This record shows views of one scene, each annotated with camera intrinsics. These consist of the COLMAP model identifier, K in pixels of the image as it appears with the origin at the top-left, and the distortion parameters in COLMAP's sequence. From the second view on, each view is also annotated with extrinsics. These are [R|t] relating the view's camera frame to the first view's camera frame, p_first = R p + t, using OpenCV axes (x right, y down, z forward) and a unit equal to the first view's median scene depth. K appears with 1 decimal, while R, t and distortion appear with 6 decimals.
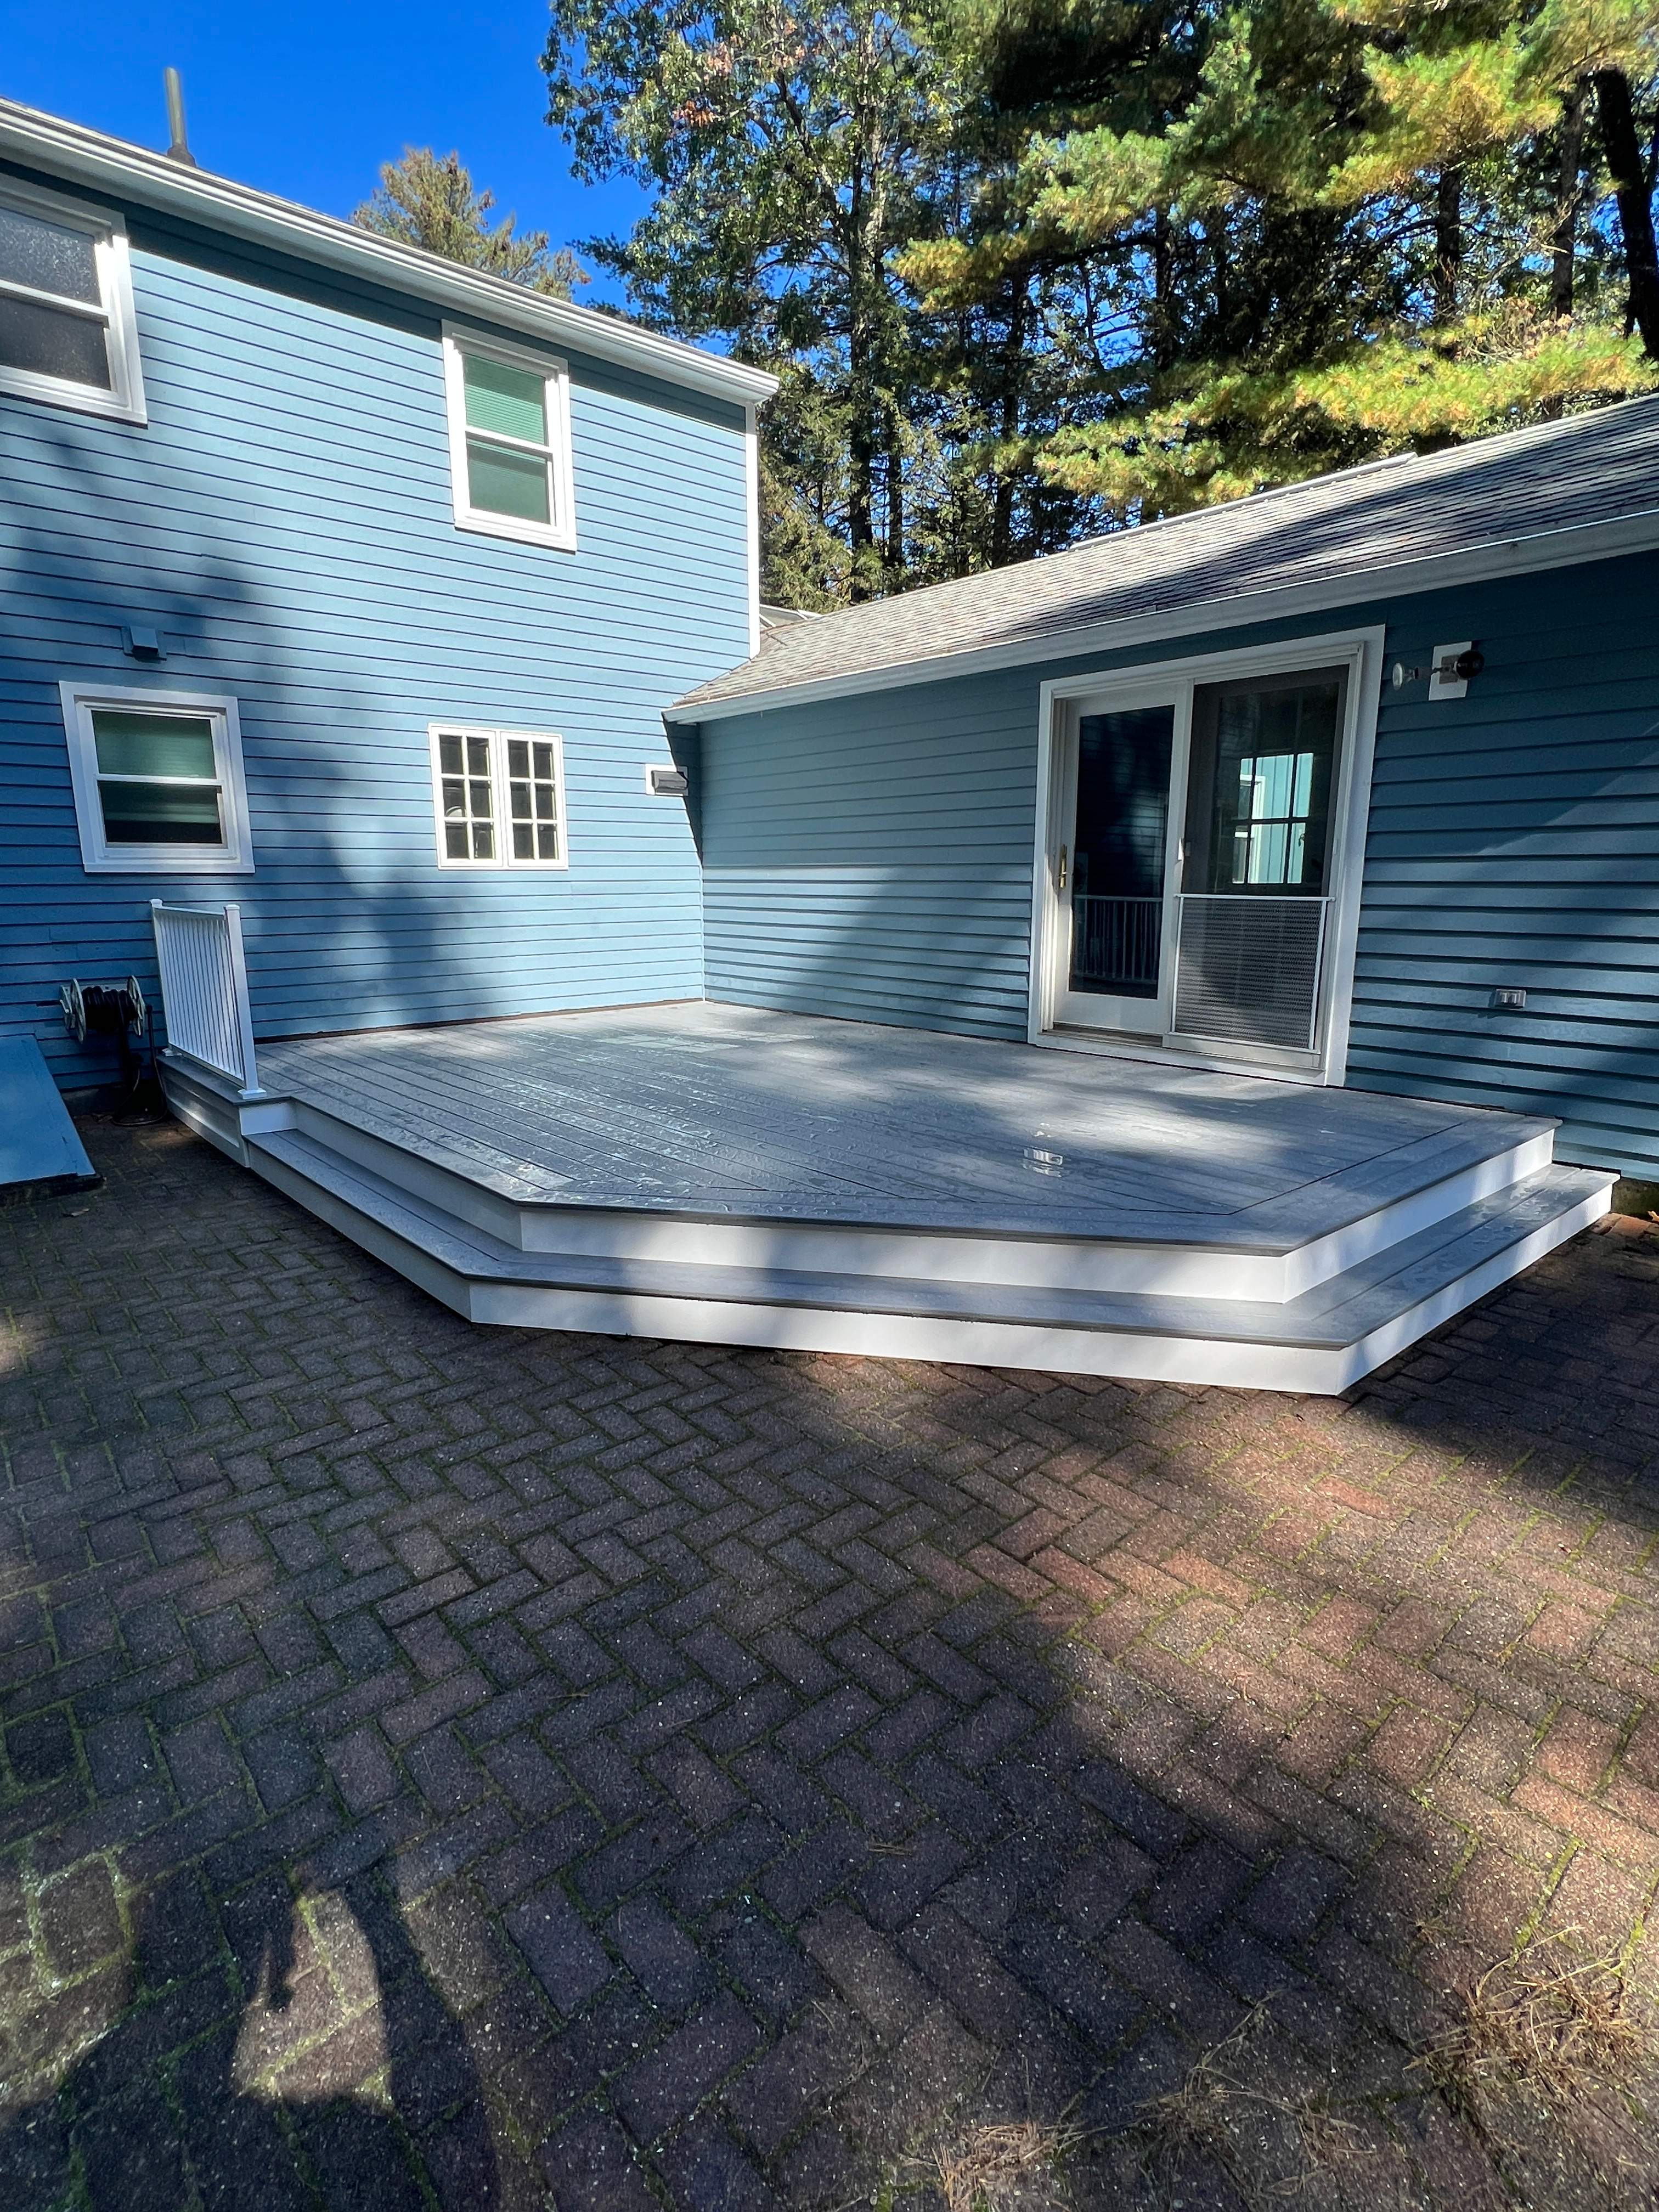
lens RADIAL K [[1093.2, 0, 824.0], [0, 1093.2, 1101.3], [0, 0, 1]] dist [-0.001602, 0.000778]
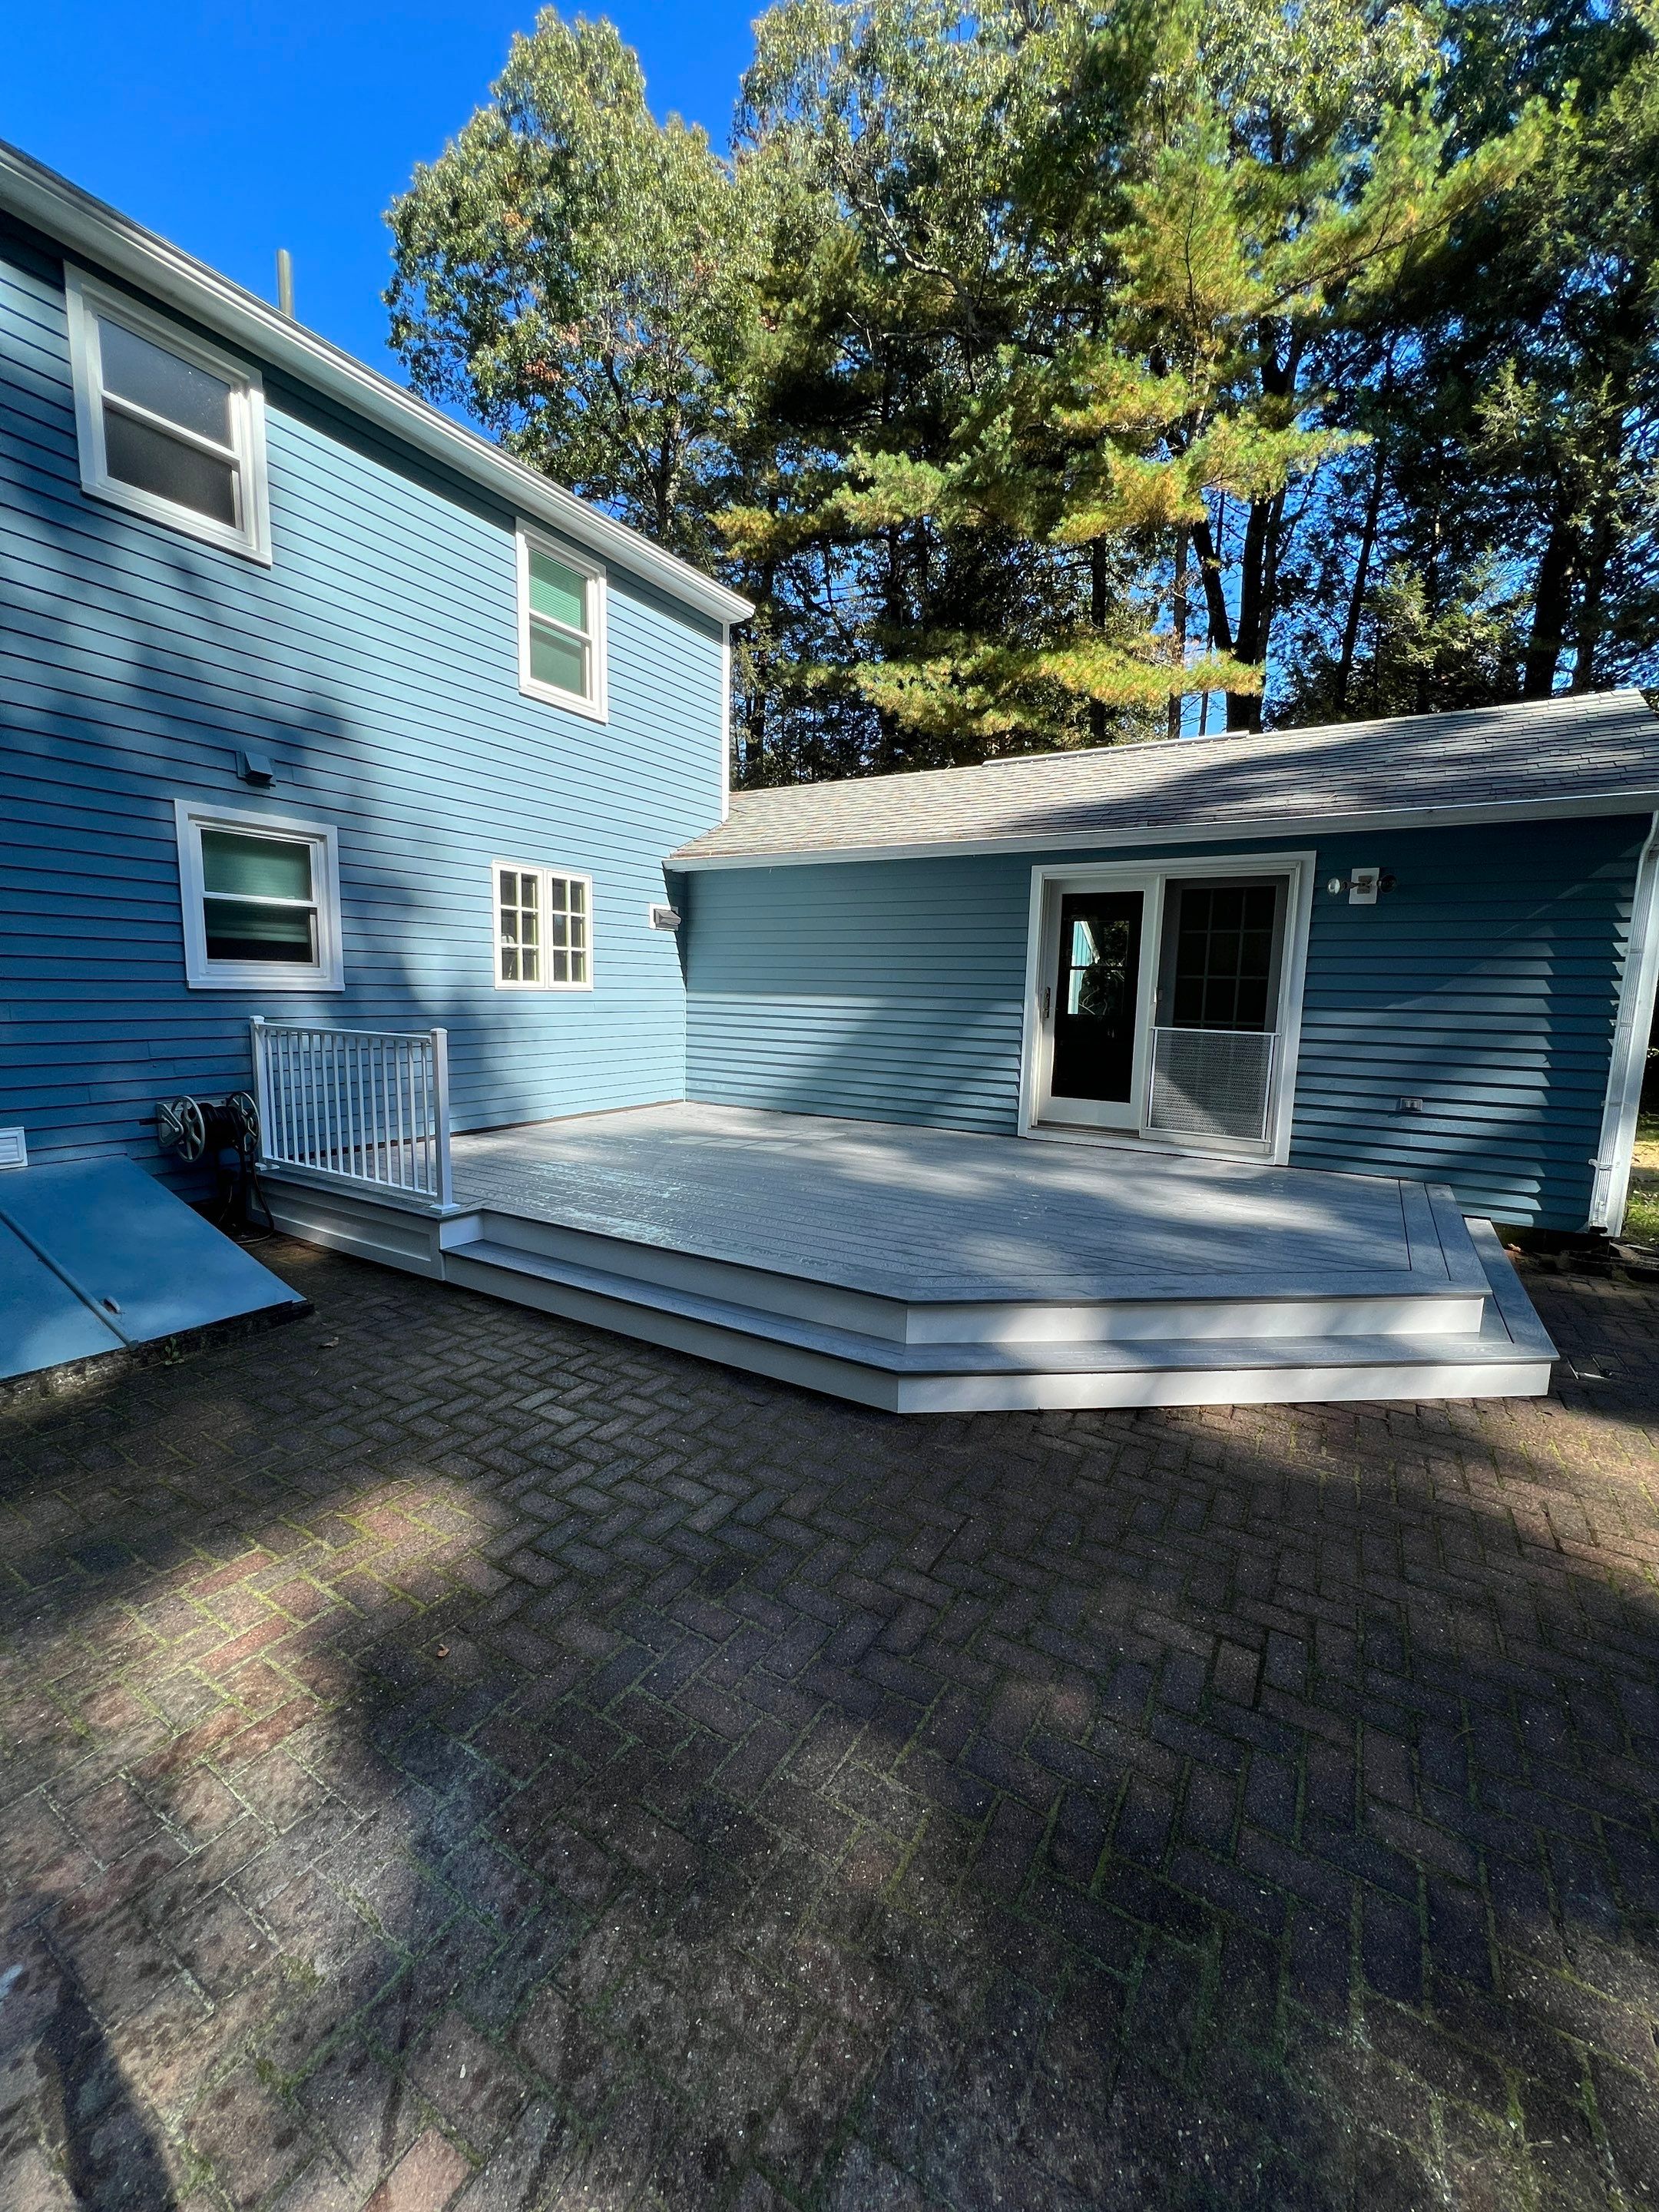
lens RADIAL K [[879.3, 0, 832.3], [0, 879.3, 1105.8], [0, 0, 1]] dist [-0.000423, 0.000191]
pose [[0.952825, -0.014148, 0.303190, -0.324226], [0.034803, 0.997417, -0.062831, -0.029624], [-0.301518, 0.070419, 0.950857, 0.066404]]
